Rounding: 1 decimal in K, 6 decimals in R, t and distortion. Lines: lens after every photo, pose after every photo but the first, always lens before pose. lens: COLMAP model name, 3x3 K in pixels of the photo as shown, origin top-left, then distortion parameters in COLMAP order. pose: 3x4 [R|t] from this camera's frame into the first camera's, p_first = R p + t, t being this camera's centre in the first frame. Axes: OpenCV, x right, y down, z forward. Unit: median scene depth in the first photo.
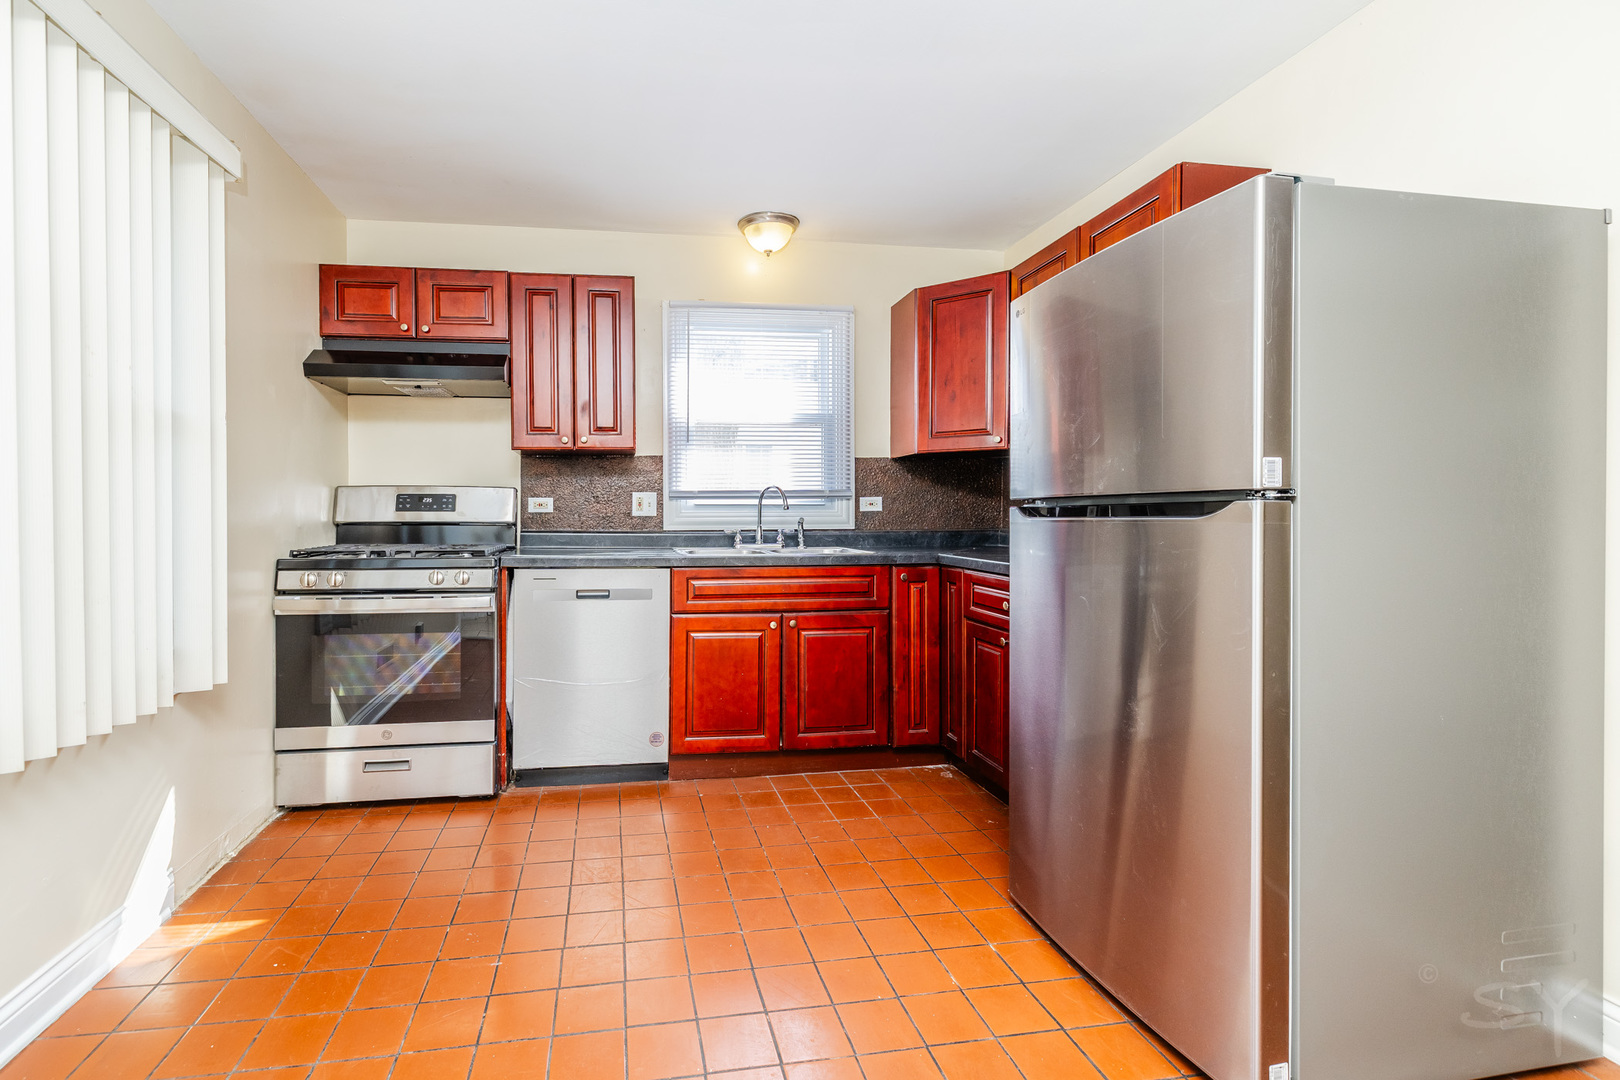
lens RADIAL K [[731.3, 0, 720.9], [0, 731.3, 533.8], [0, 0, 1]] dist [0.000708, 0.000152]
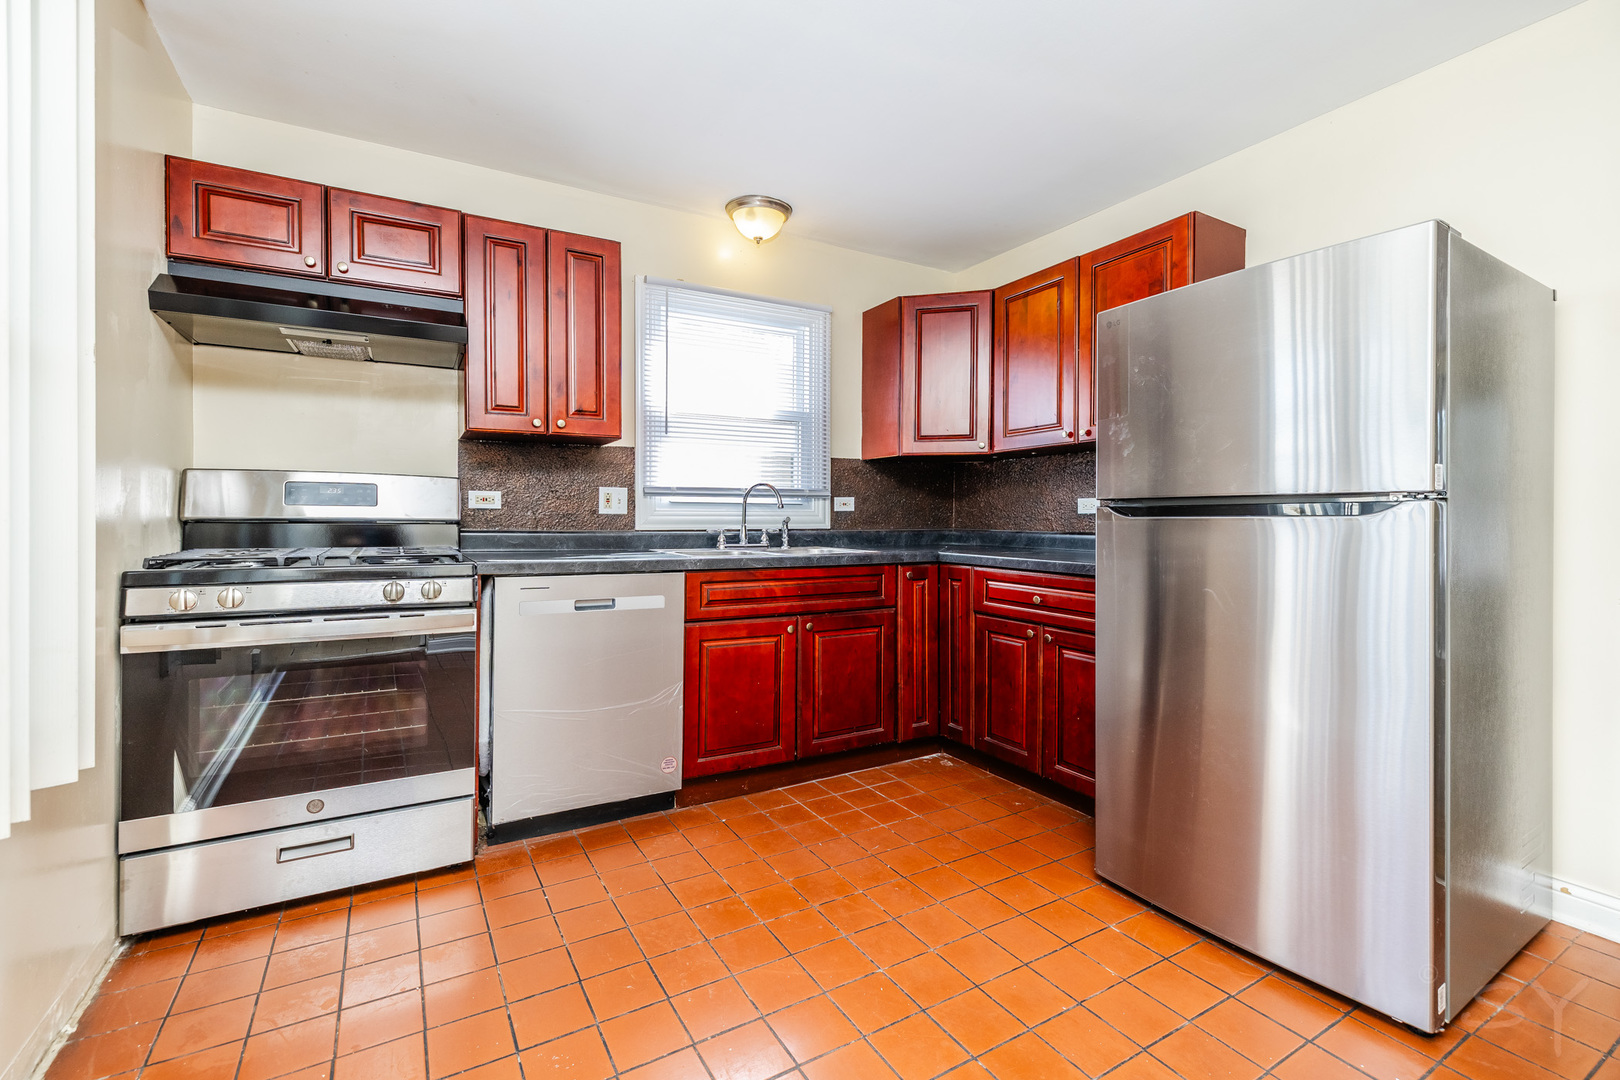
lens RADIAL K [[701.1, 0, 835.0], [0, 701.1, 532.5], [0, 0, 1]] dist [0.000744, -0.000085]
pose [[0.924370, -0.001437, 0.381494, -0.206375], [0.002880, 0.999991, -0.003213, 0.001941], [-0.381486, 0.004068, 0.924366, 0.123738]]
